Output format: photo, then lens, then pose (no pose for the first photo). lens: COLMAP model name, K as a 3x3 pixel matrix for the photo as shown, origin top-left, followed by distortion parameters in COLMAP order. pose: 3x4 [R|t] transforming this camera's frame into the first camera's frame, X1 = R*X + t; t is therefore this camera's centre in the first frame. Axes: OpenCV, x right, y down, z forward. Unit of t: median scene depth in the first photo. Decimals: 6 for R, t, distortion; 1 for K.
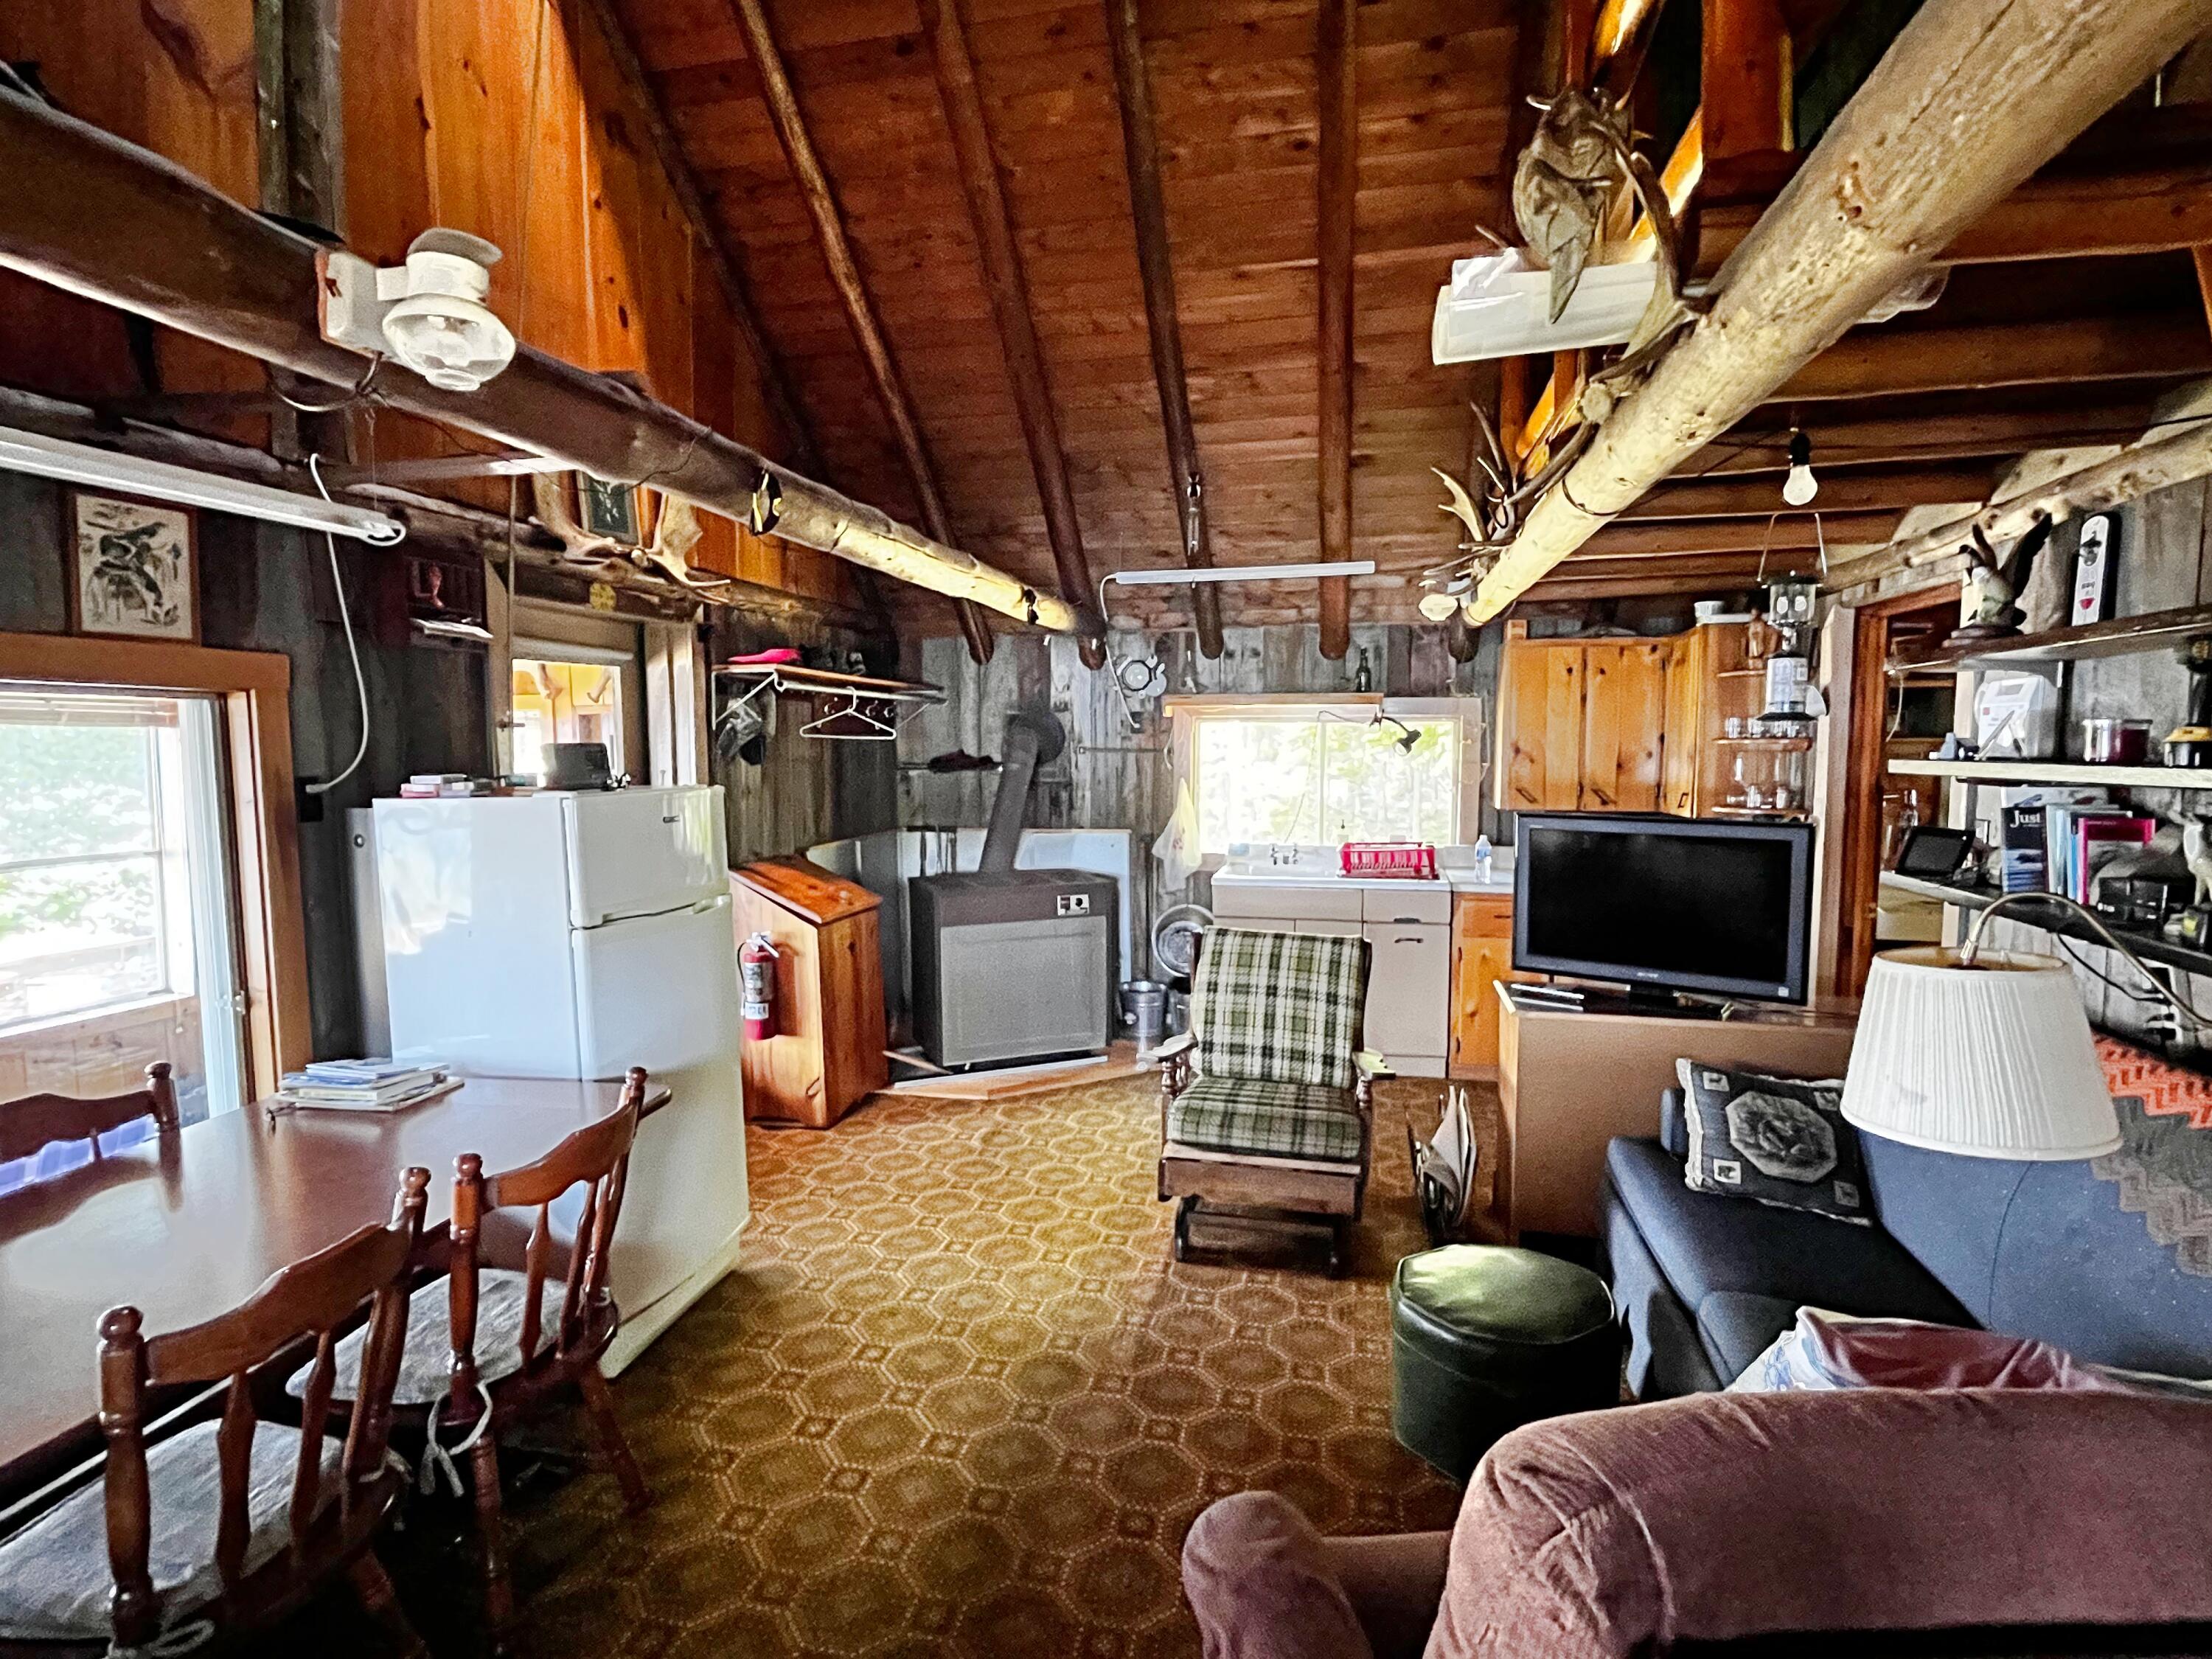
lens RADIAL K [[1111.2, 0, 1101.6], [0, 1111.2, 830.8], [0, 0, 1]] dist [-0.006027, 0.001263]
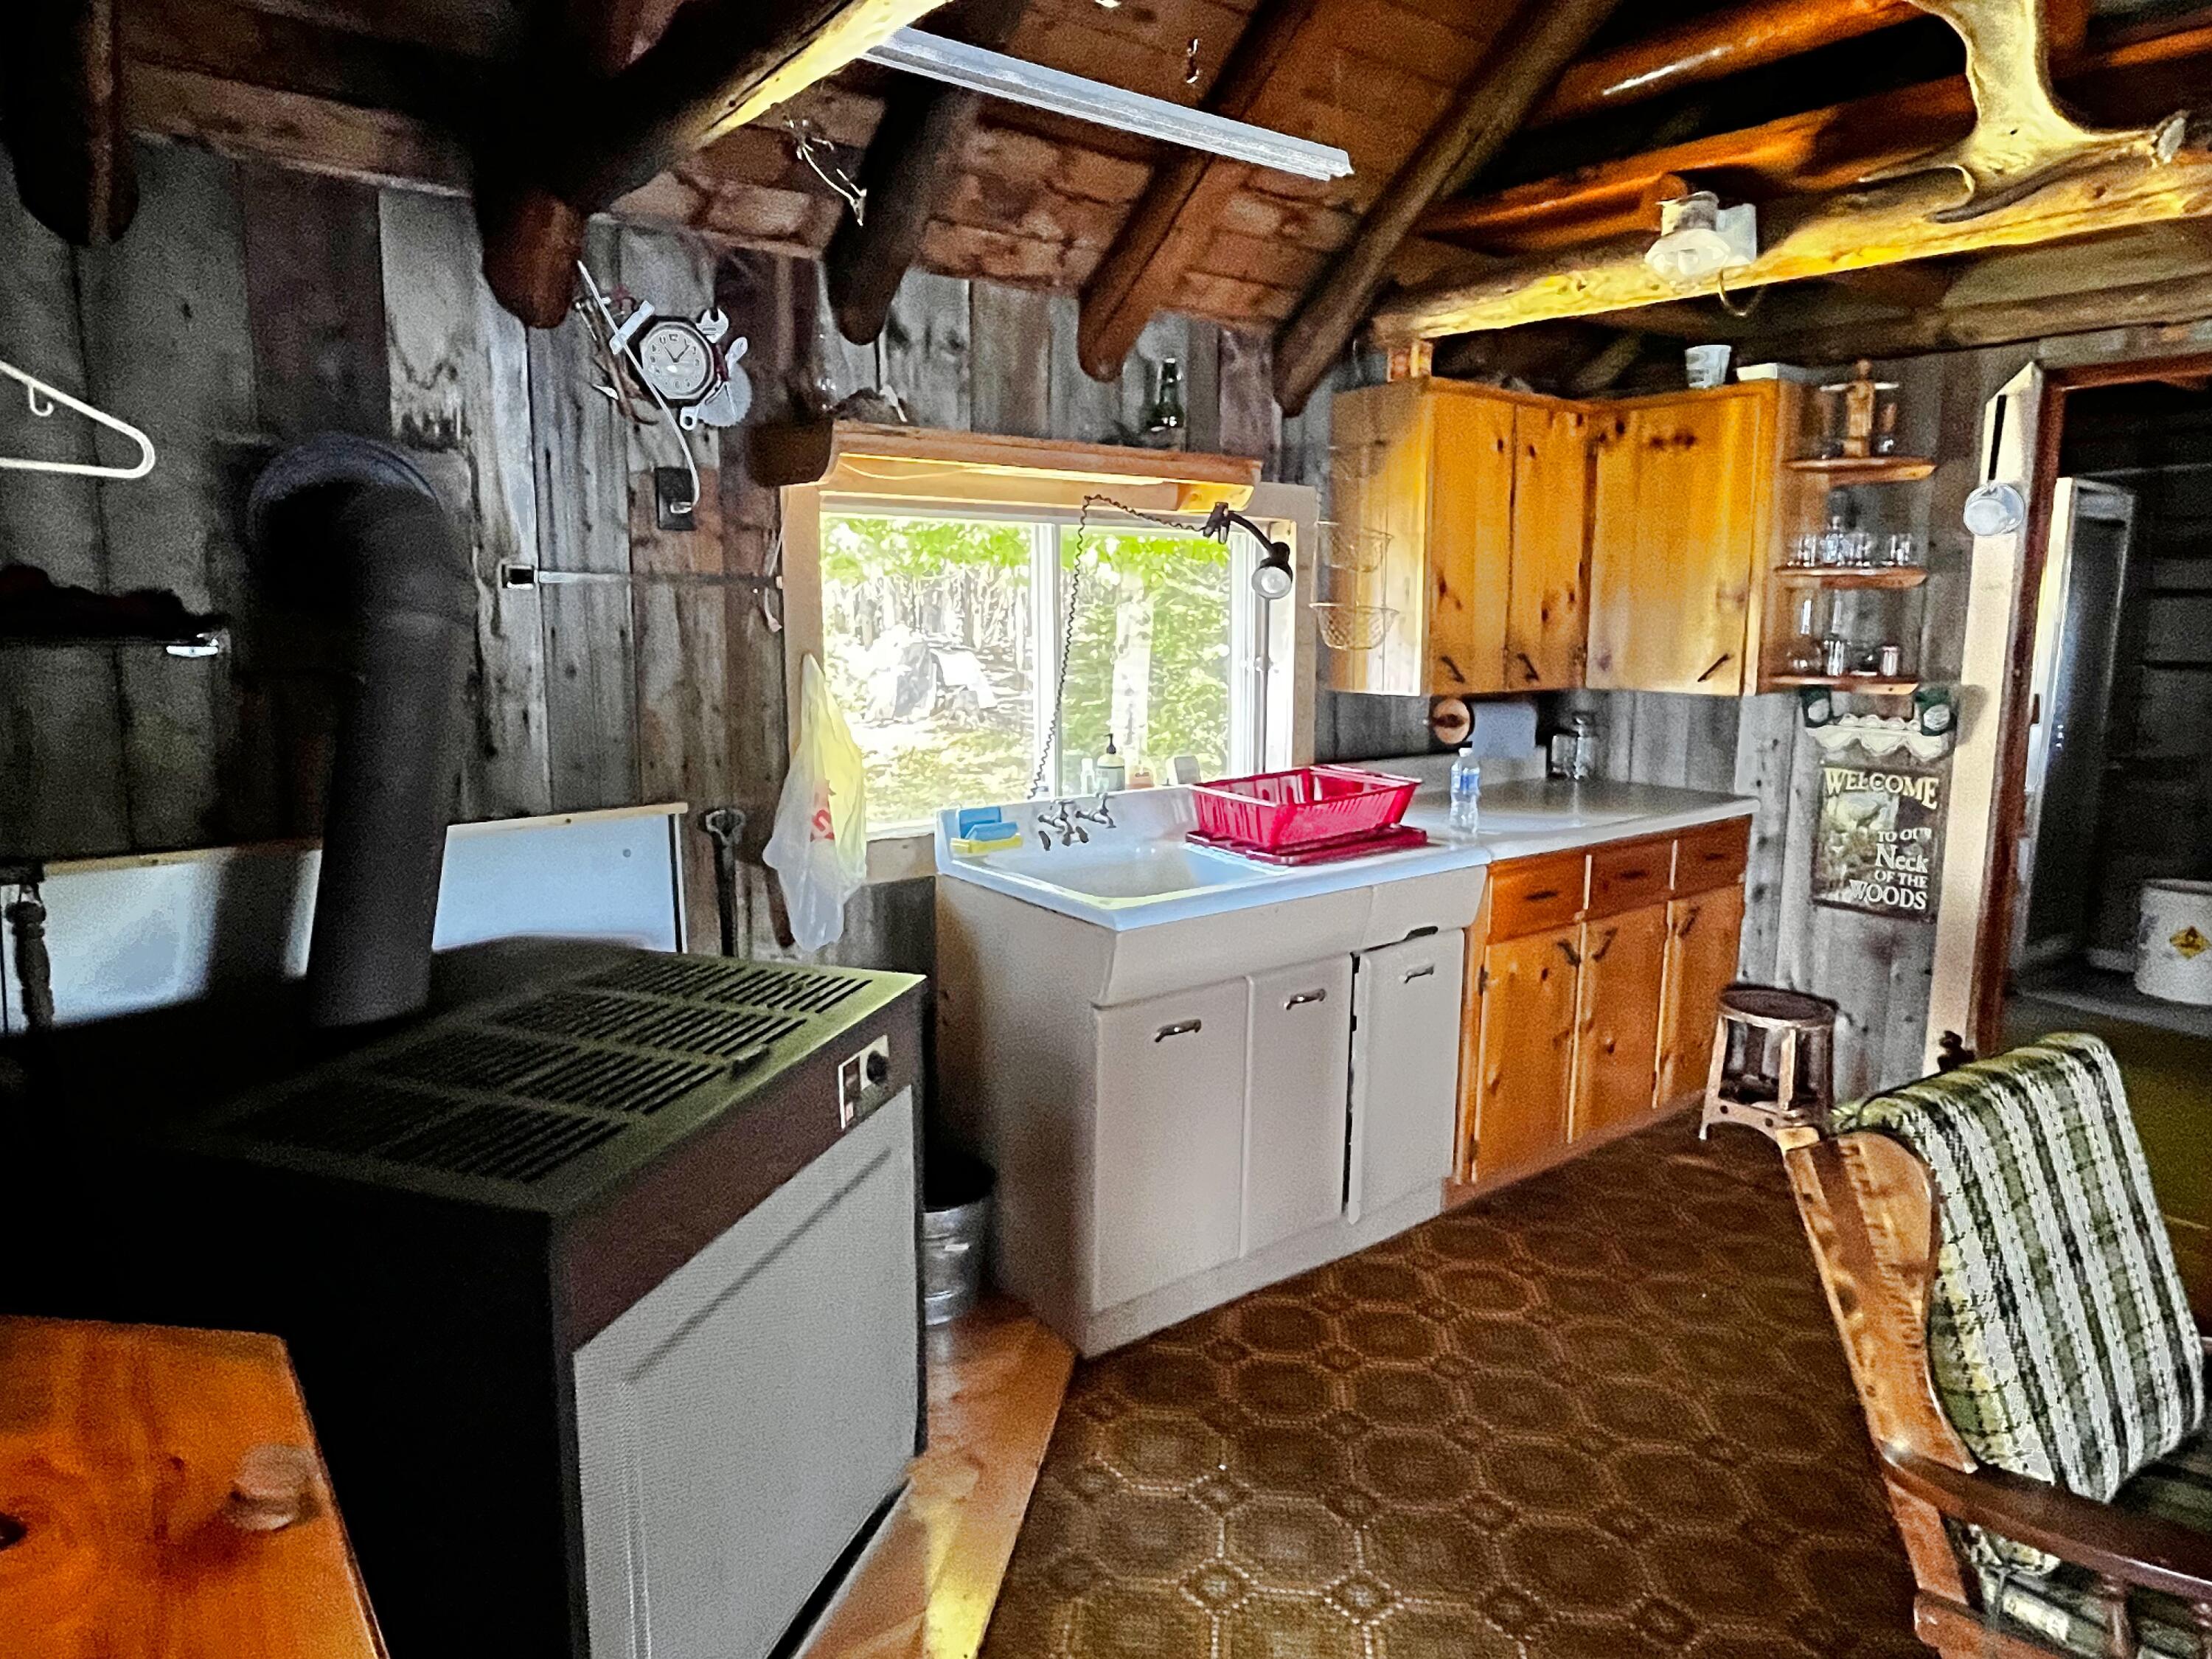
lens RADIAL K [[1371.3, 0, 1101.9], [0, 1371.3, 817.3], [0, 0, 1]] dist [-0.001153, -0.001442]
pose [[0.625551, -0.117052, 0.771353, -0.424945], [0.056260, 0.992875, 0.105042, -0.064848], [-0.778152, -0.022313, 0.627679, 1.137783]]
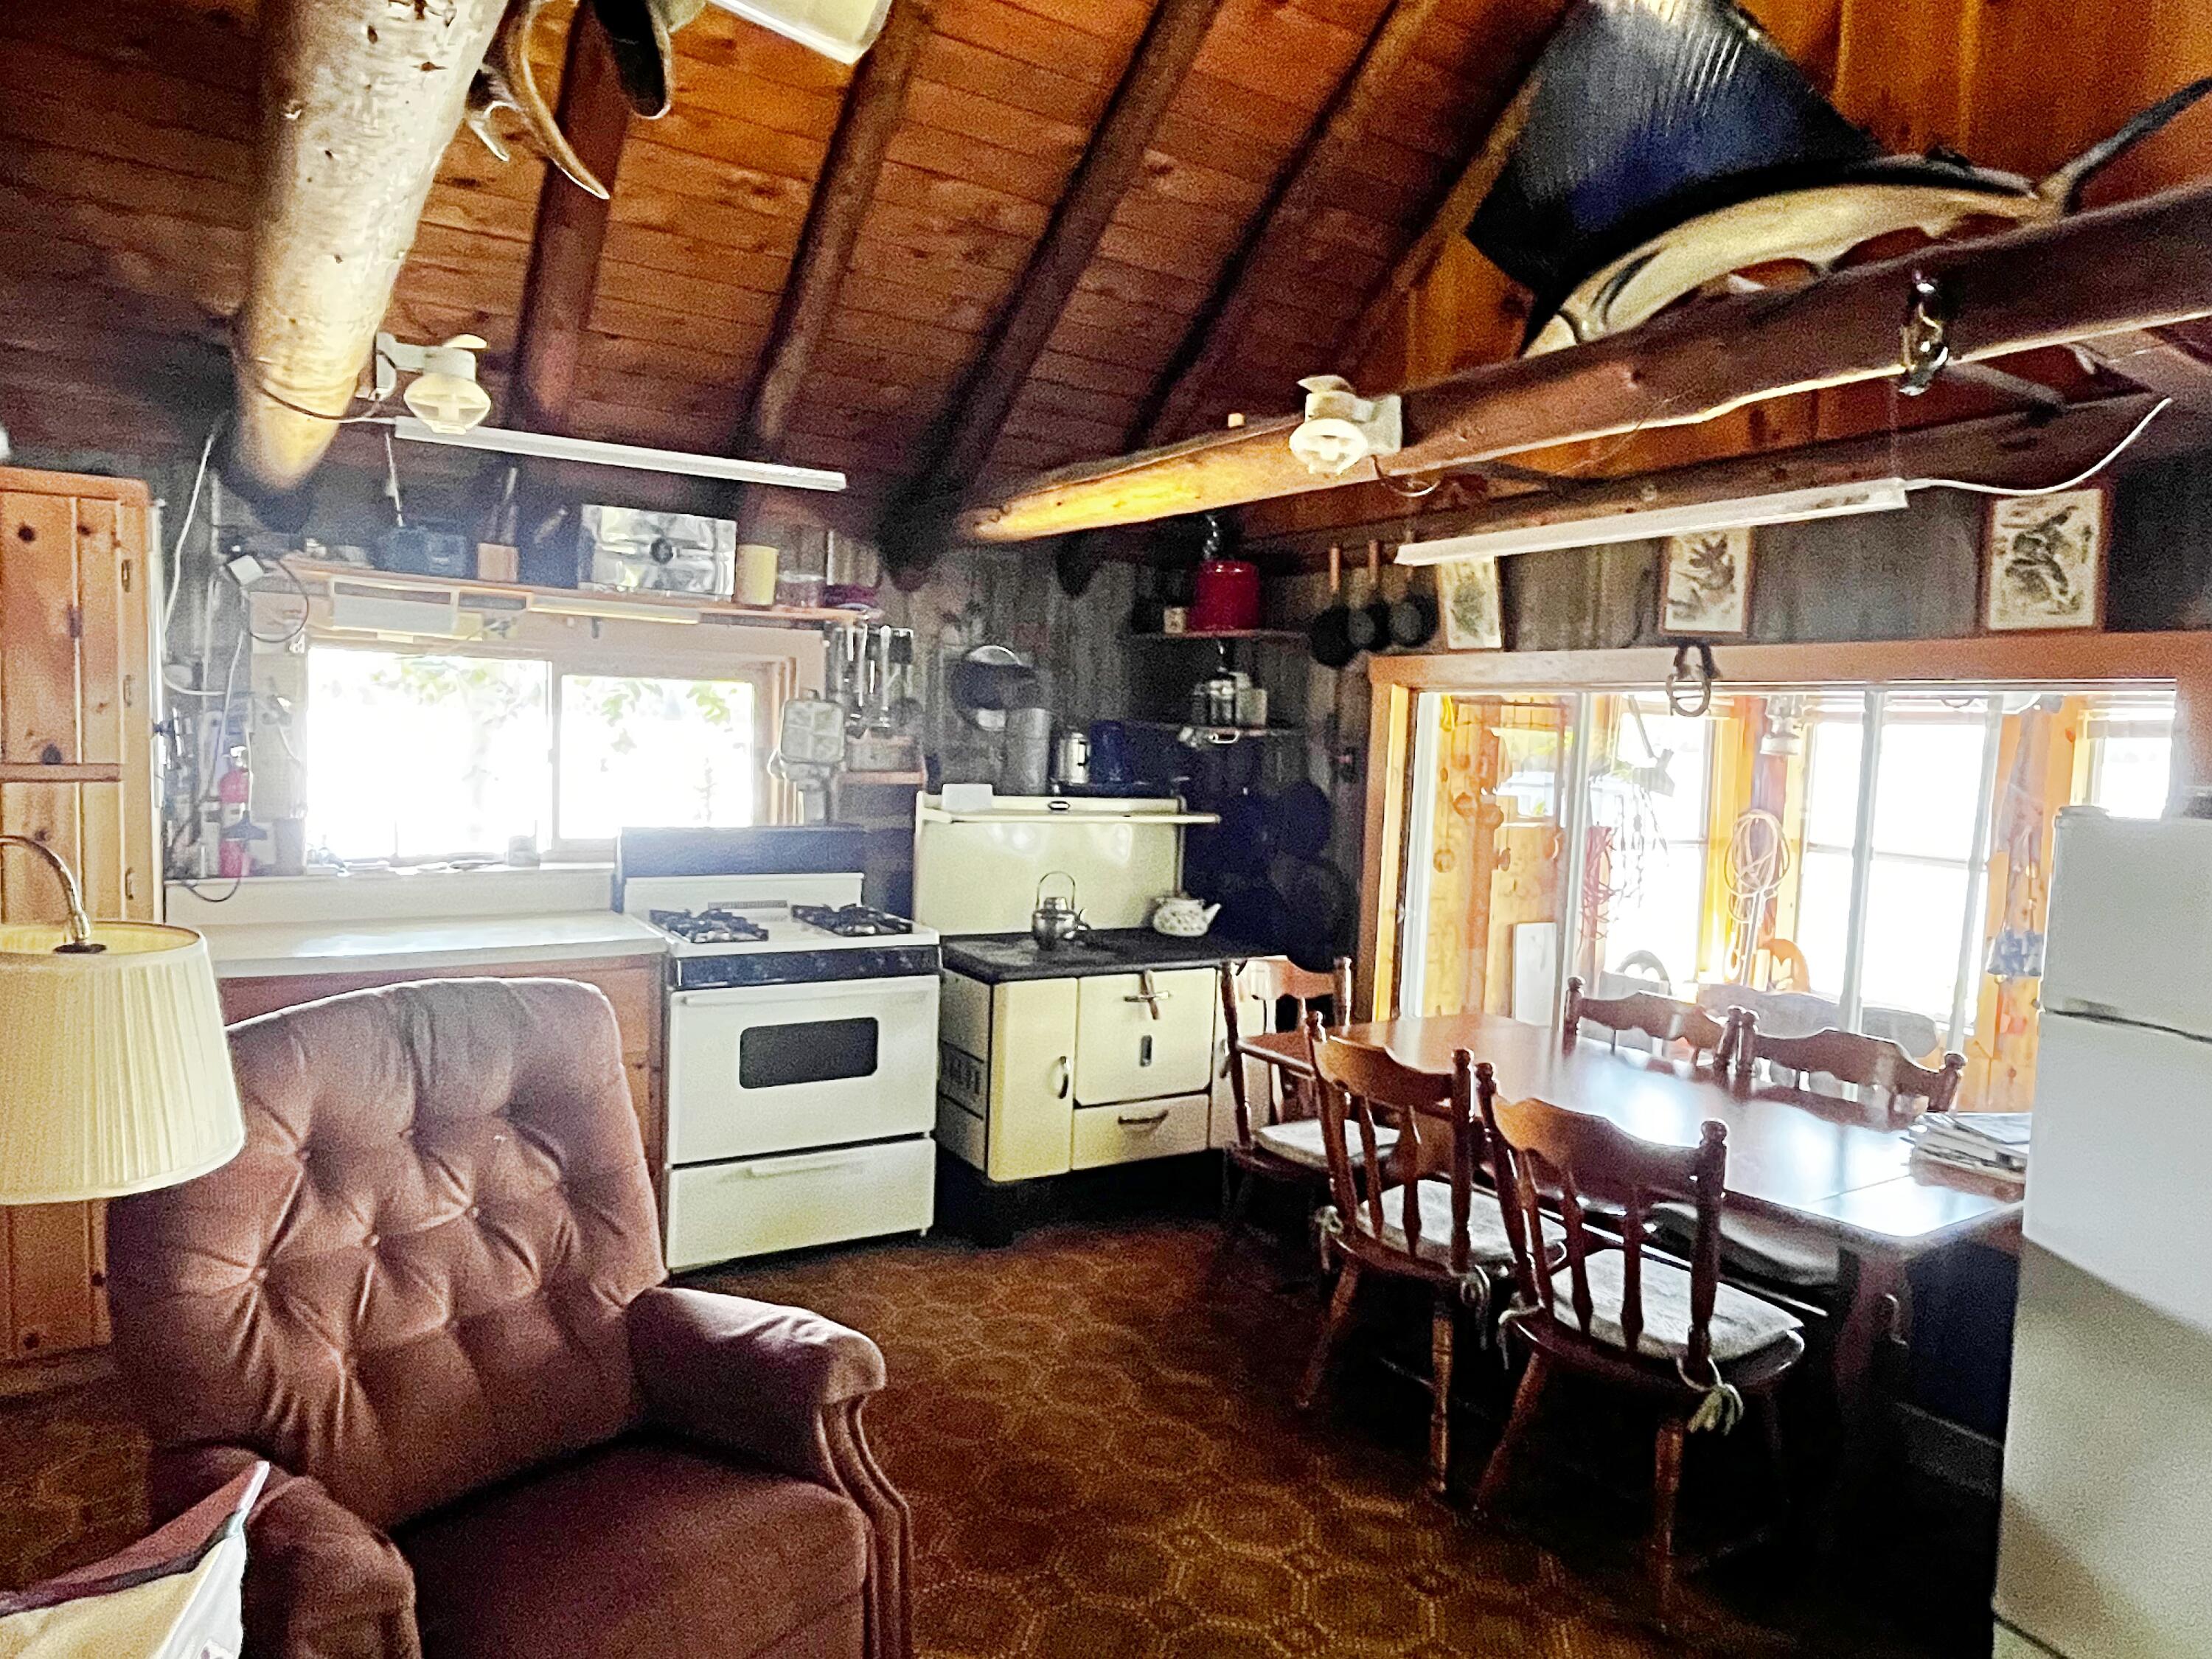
lens RADIAL K [[1371.3, 0, 1104.0], [0, 1371.3, 823.1], [0, 0, 1]] dist [-0.001153, -0.001442]
pose [[-0.699221, 0.026392, -0.714419, 0.420619], [-0.090152, 0.988086, 0.124735, -0.060621], [0.709199, 0.151624, -0.688511, 0.931034]]
